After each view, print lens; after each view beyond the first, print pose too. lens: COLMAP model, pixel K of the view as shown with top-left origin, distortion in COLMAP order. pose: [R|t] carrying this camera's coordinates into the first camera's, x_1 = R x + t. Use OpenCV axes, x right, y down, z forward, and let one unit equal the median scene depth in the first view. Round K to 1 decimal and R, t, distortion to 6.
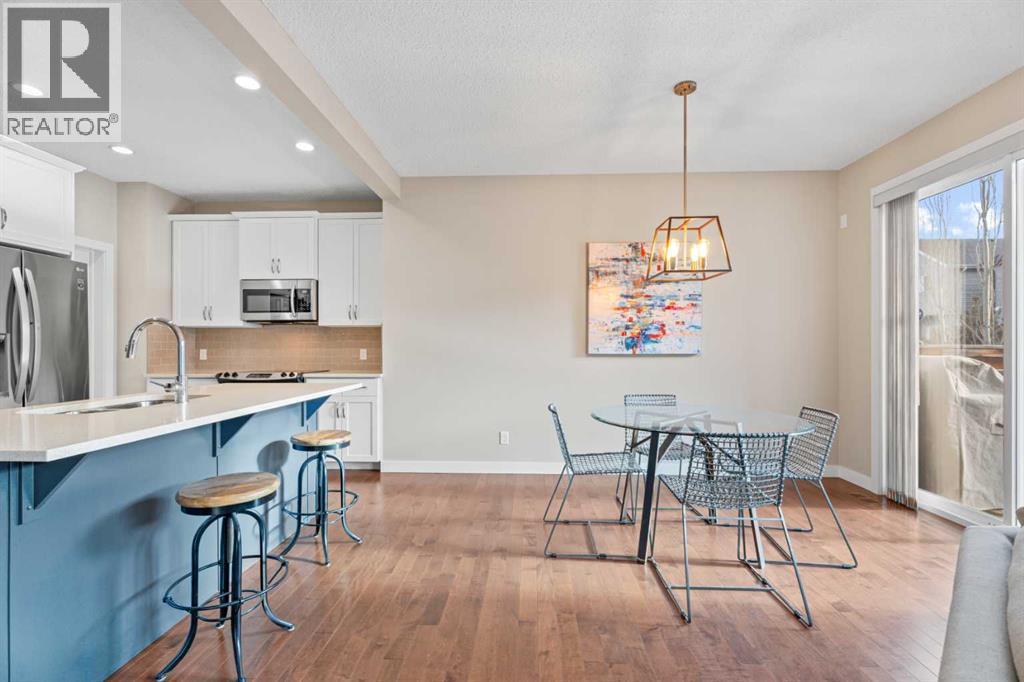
lens RADIAL K [[452.9, 0, 517.0], [0, 452.9, 344.3], [0, 0, 1]] dist [-0.005739, 0.001681]
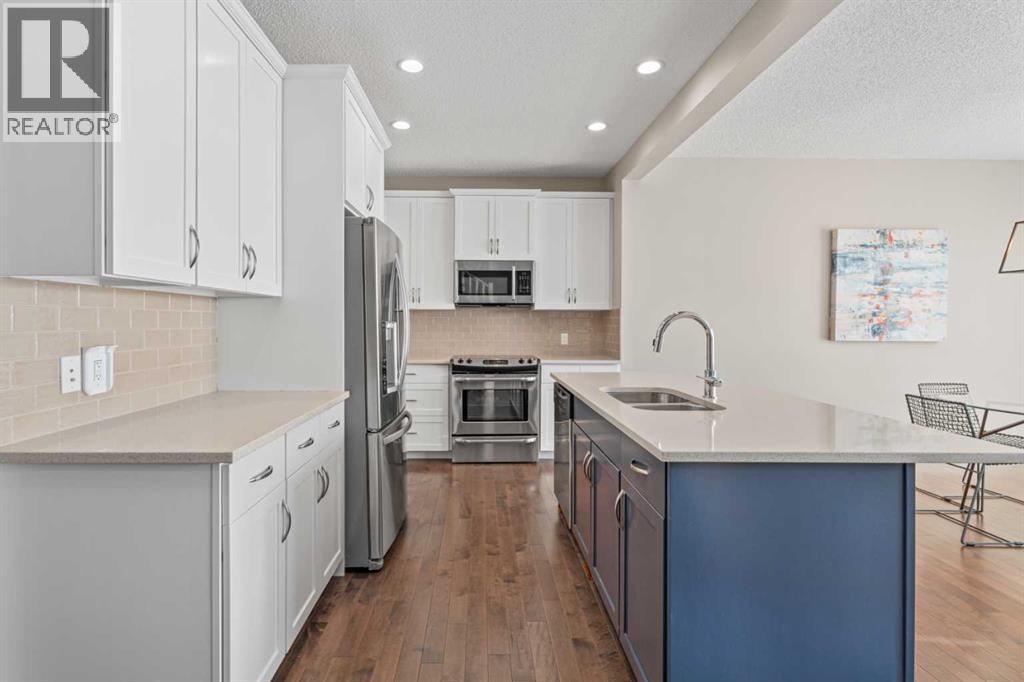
lens RADIAL K [[452.9, 0, 523.1], [0, 452.9, 326.8], [0, 0, 1]] dist [-0.005739, 0.001681]
pose [[0.998894, 0.005943, 0.046646, -0.572886], [-0.006309, 0.999950, 0.007717, -0.012999], [-0.046598, -0.008003, 0.998882, 0.045071]]
